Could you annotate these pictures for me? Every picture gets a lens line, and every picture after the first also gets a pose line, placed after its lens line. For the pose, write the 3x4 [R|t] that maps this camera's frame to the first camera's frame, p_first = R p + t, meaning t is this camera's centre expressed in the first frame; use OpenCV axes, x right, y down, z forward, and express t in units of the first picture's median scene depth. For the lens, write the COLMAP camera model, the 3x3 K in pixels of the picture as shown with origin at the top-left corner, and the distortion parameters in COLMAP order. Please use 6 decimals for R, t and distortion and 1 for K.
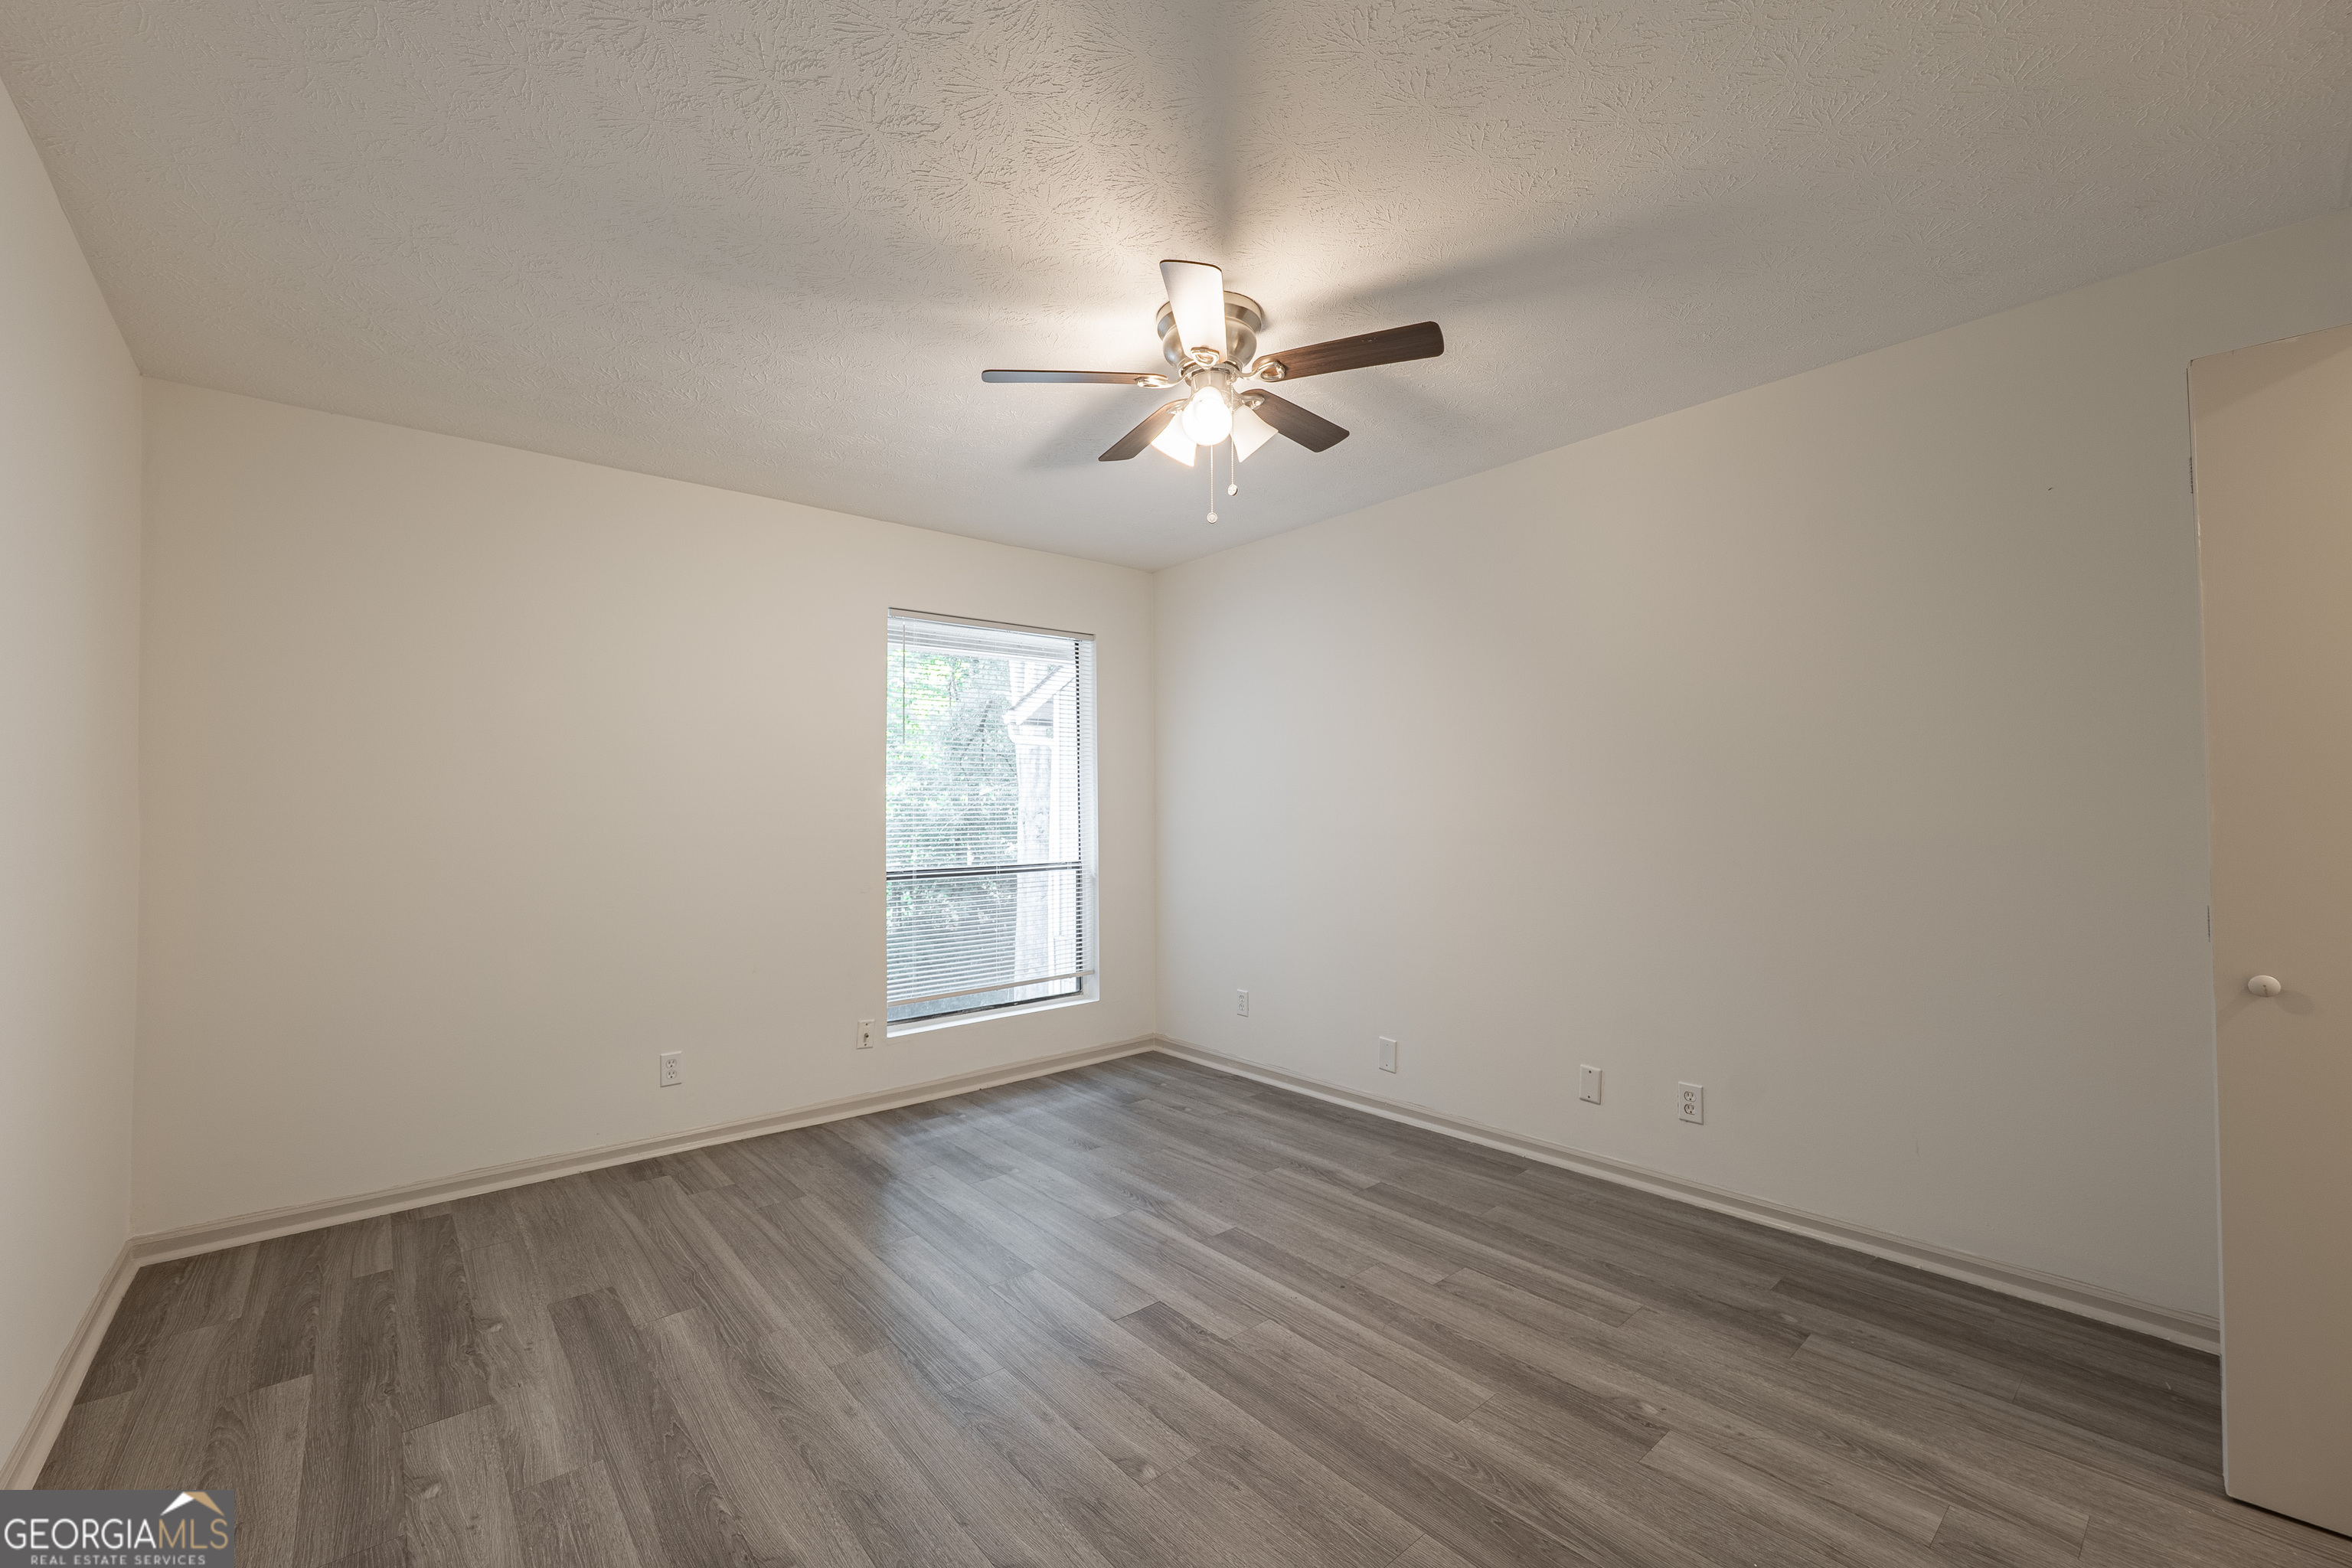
lens RADIAL K [[966.8, 0, 1187.5], [0, 966.8, 794.1], [0, 0, 1]] dist [-0.001746, -0.000346]
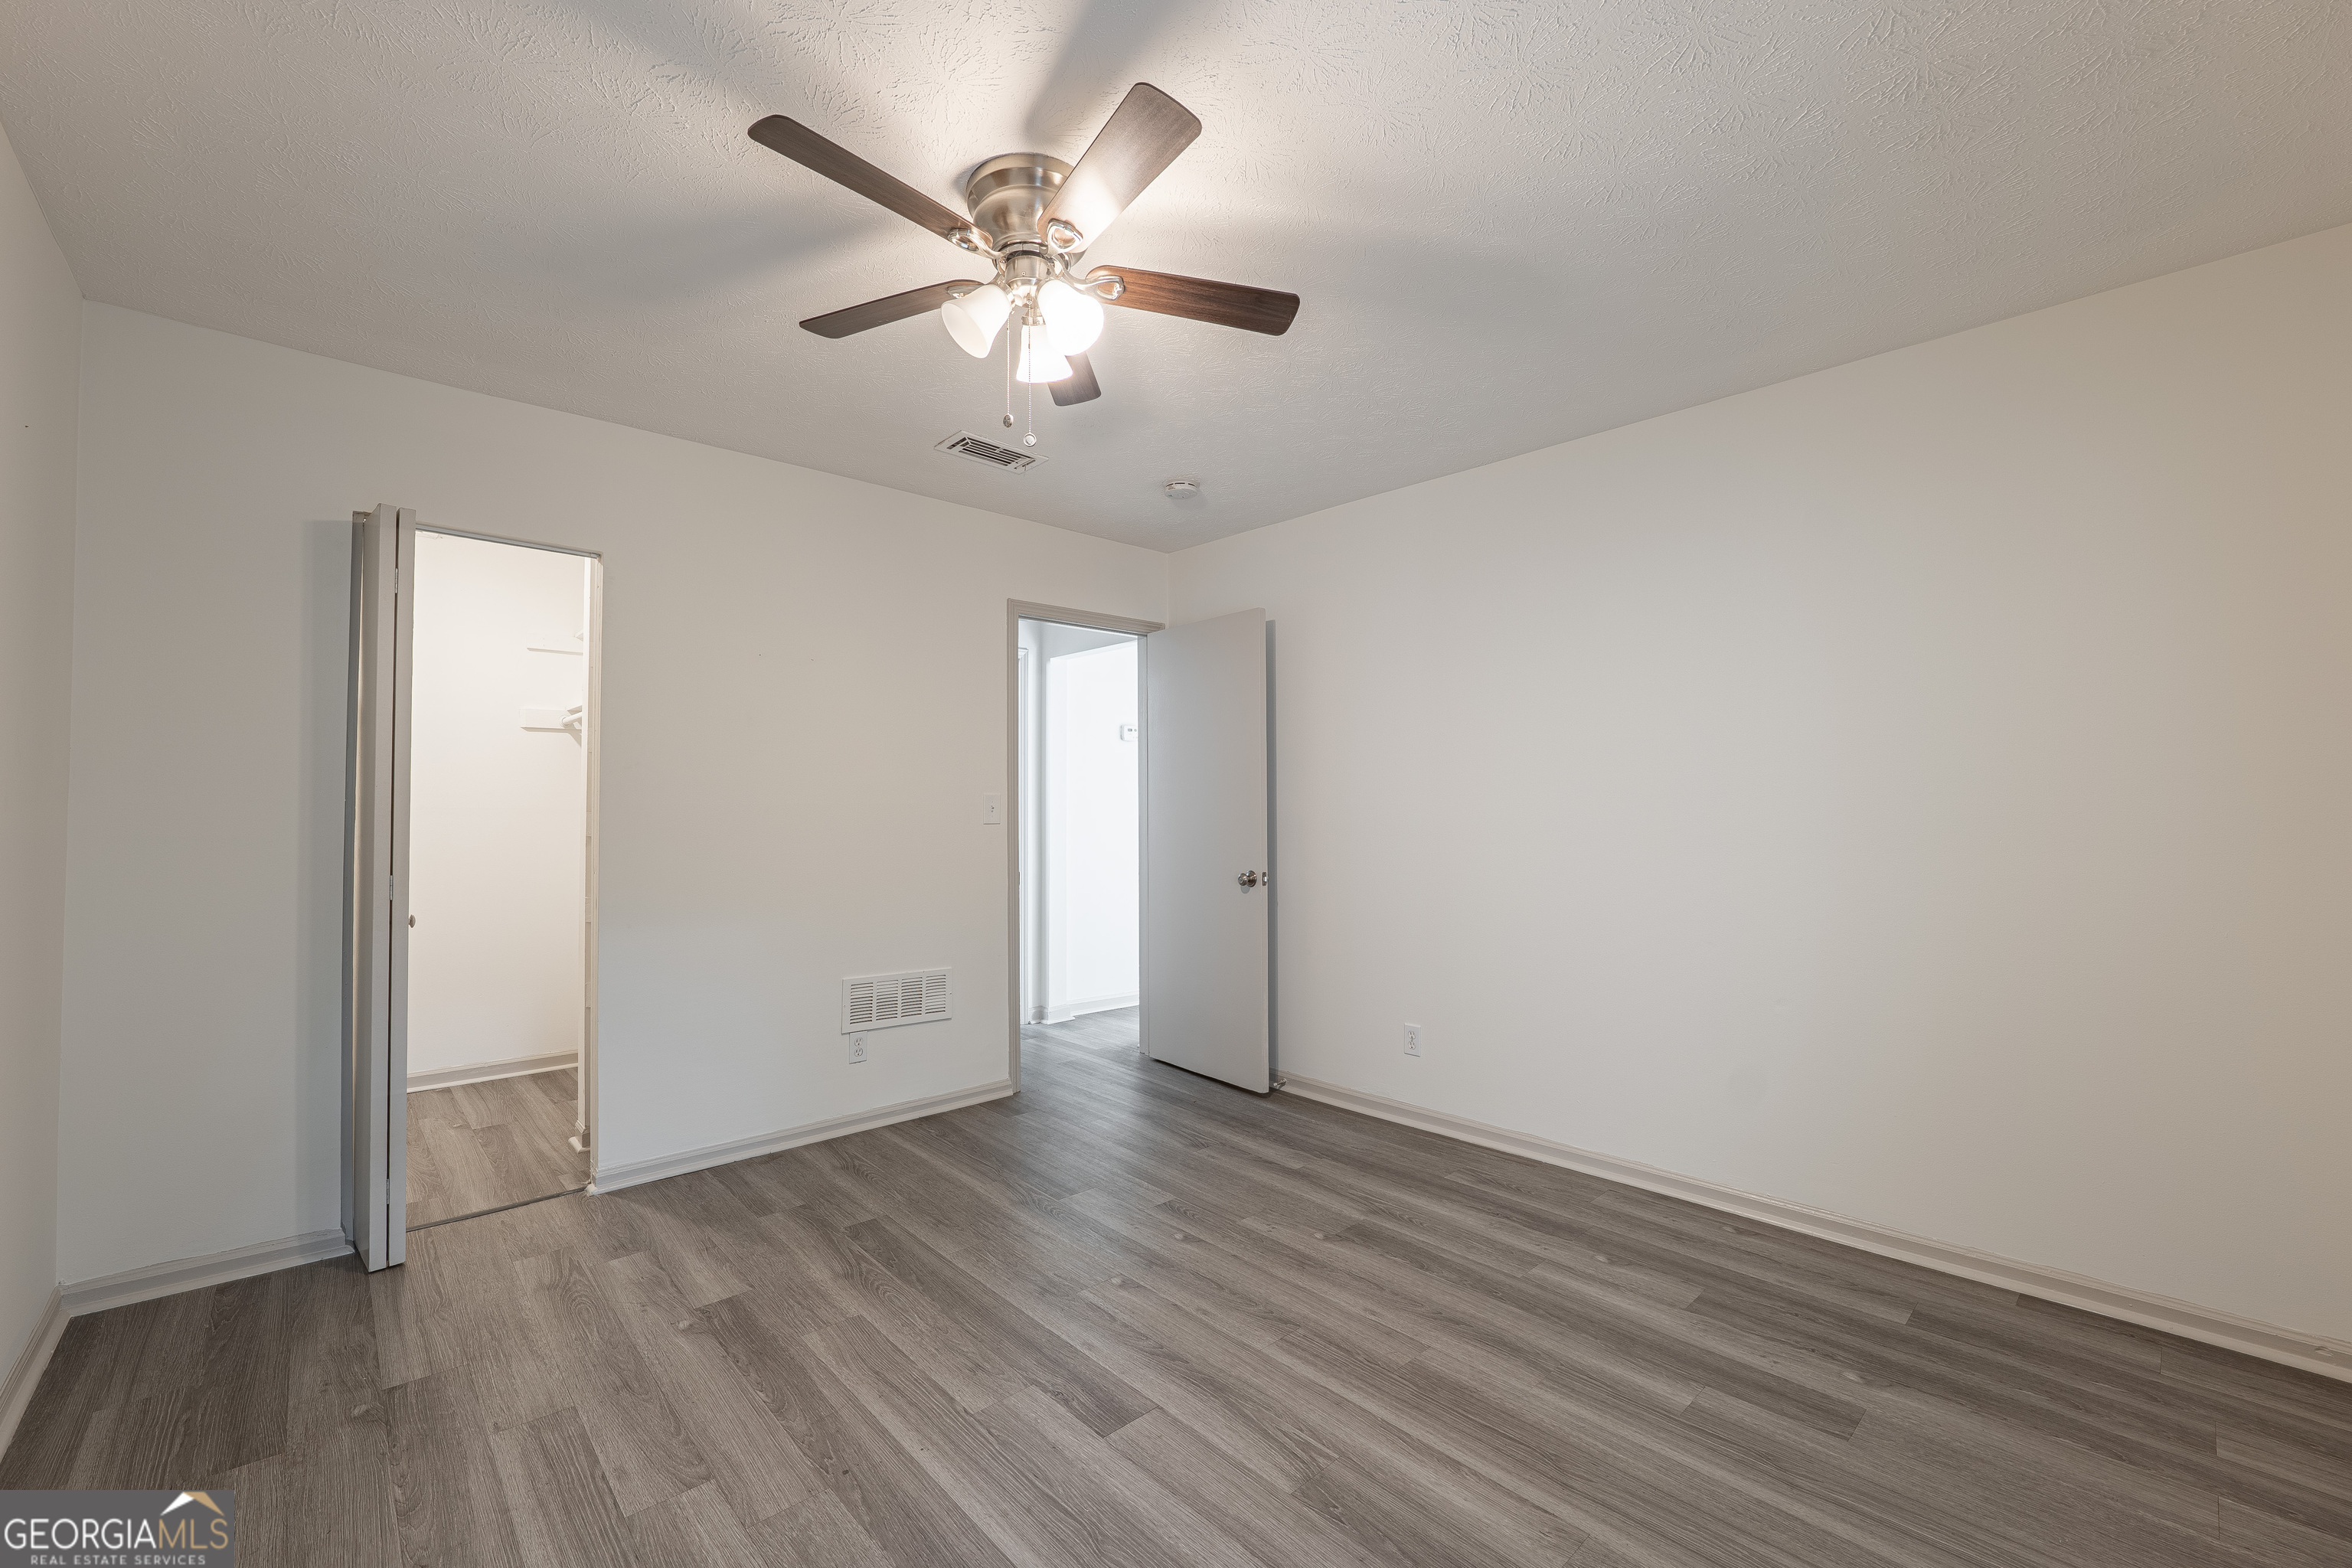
lens RADIAL K [[966.8, 0, 1187.5], [0, 966.8, 794.1], [0, 0, 1]] dist [-0.001746, -0.000346]
pose [[-0.999353, 0.009503, -0.034695, -0.083060], [0.010575, 0.999469, -0.030834, 0.039310], [0.034384, -0.031181, -0.998922, 1.997985]]
